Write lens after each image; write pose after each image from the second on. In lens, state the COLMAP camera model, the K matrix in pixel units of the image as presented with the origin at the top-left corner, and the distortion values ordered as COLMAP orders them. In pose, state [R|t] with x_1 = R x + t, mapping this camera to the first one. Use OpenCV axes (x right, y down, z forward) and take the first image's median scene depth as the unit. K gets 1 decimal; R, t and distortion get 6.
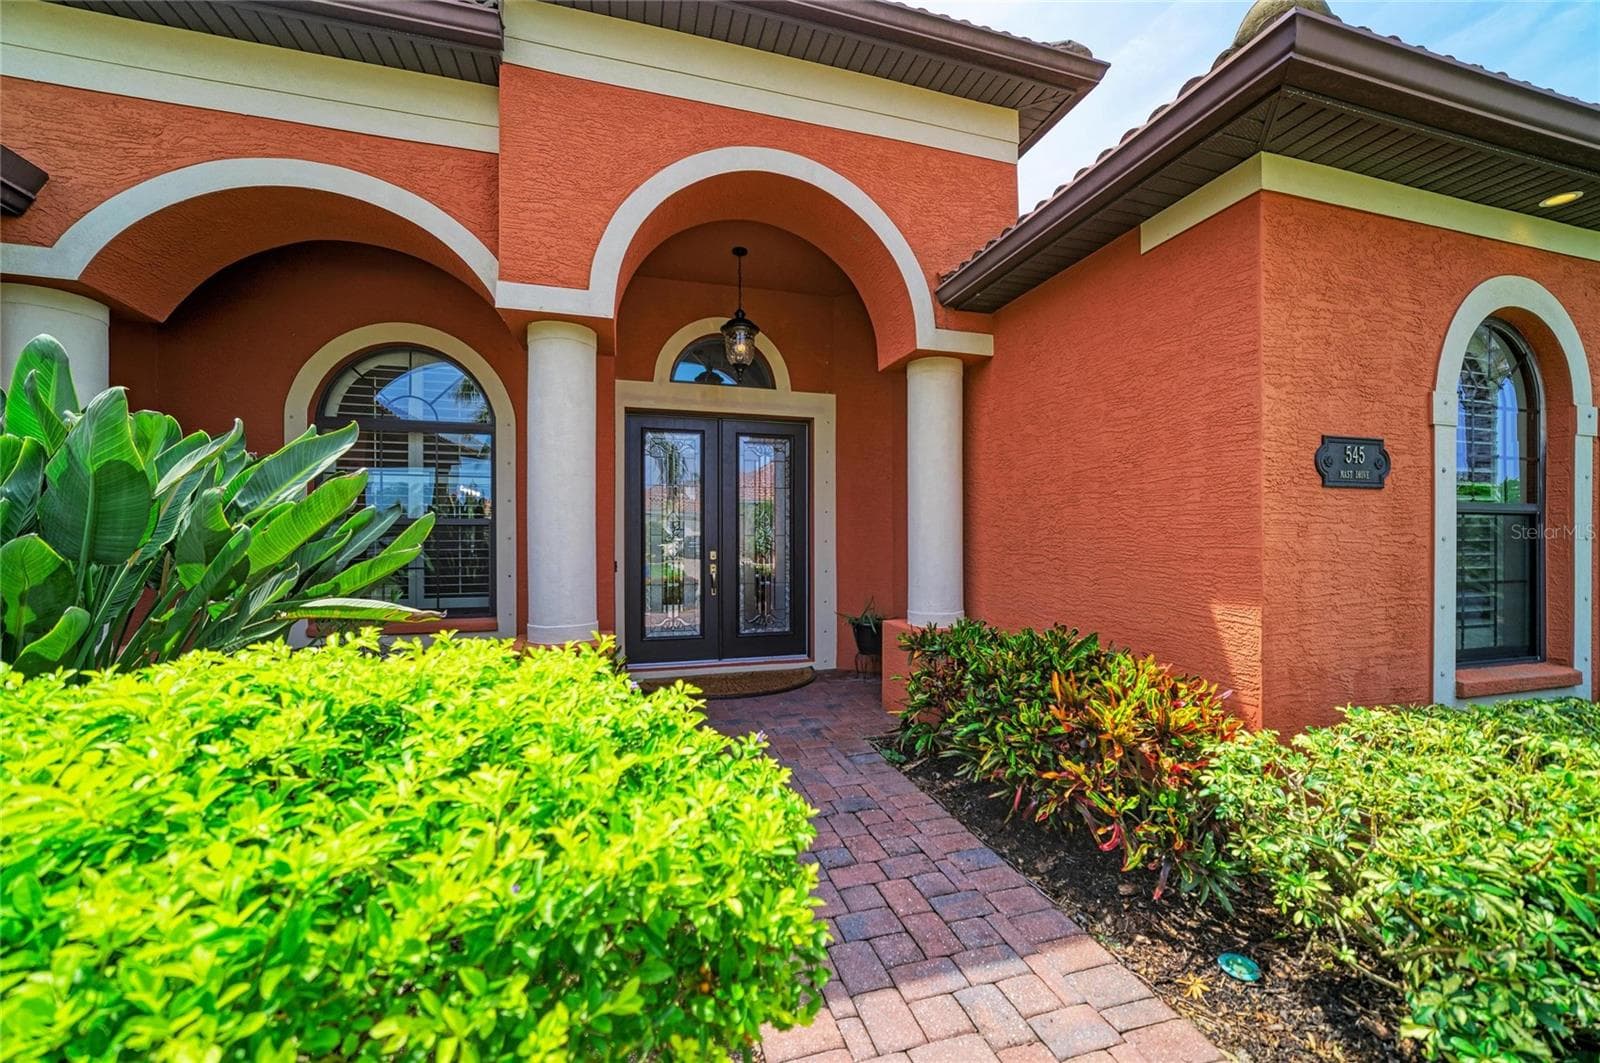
lens RADIAL K [[579.7, 0, 803.6], [0, 579.7, 538.3], [0, 0, 1]] dist [-0.000800, -0.000047]
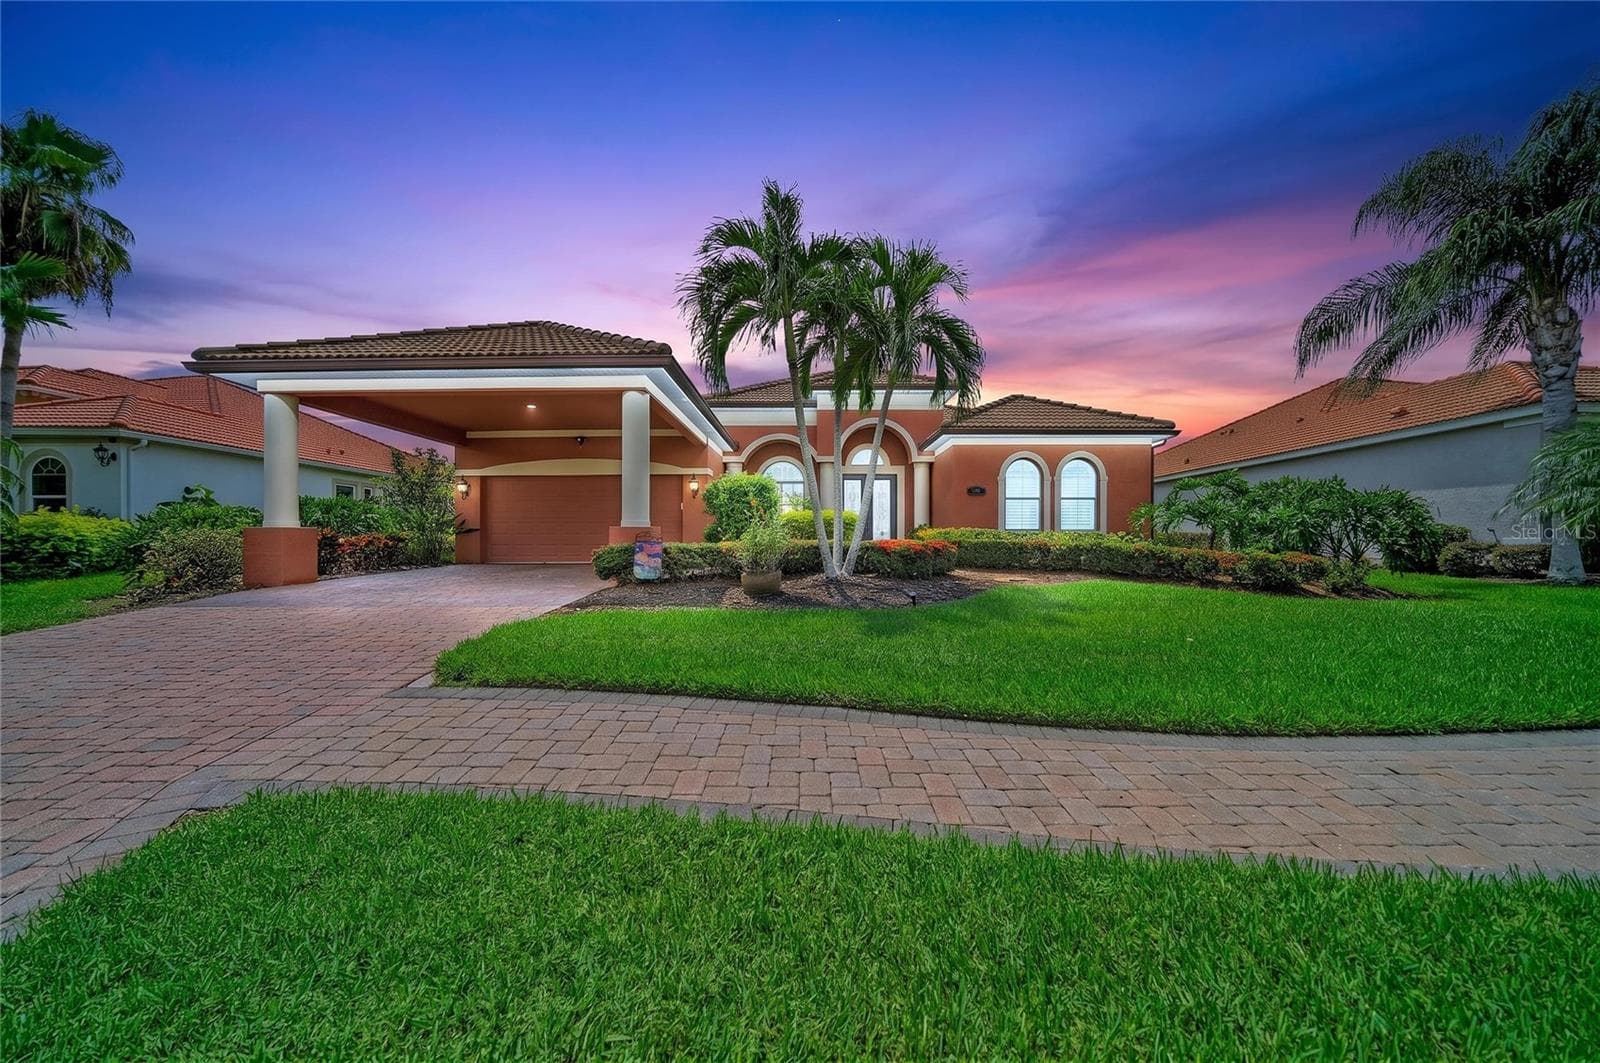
lens RADIAL K [[597.0, 0, 797.1], [0, 597.0, 550.2], [0, 0, 1]] dist [0.010656, -0.000019]
pose [[0.957210, 0.000993, -0.289394, 0.725794], [-0.000861, 0.999999, 0.000581, 0.303865], [0.289394, -0.000307, 0.957210, -3.626053]]
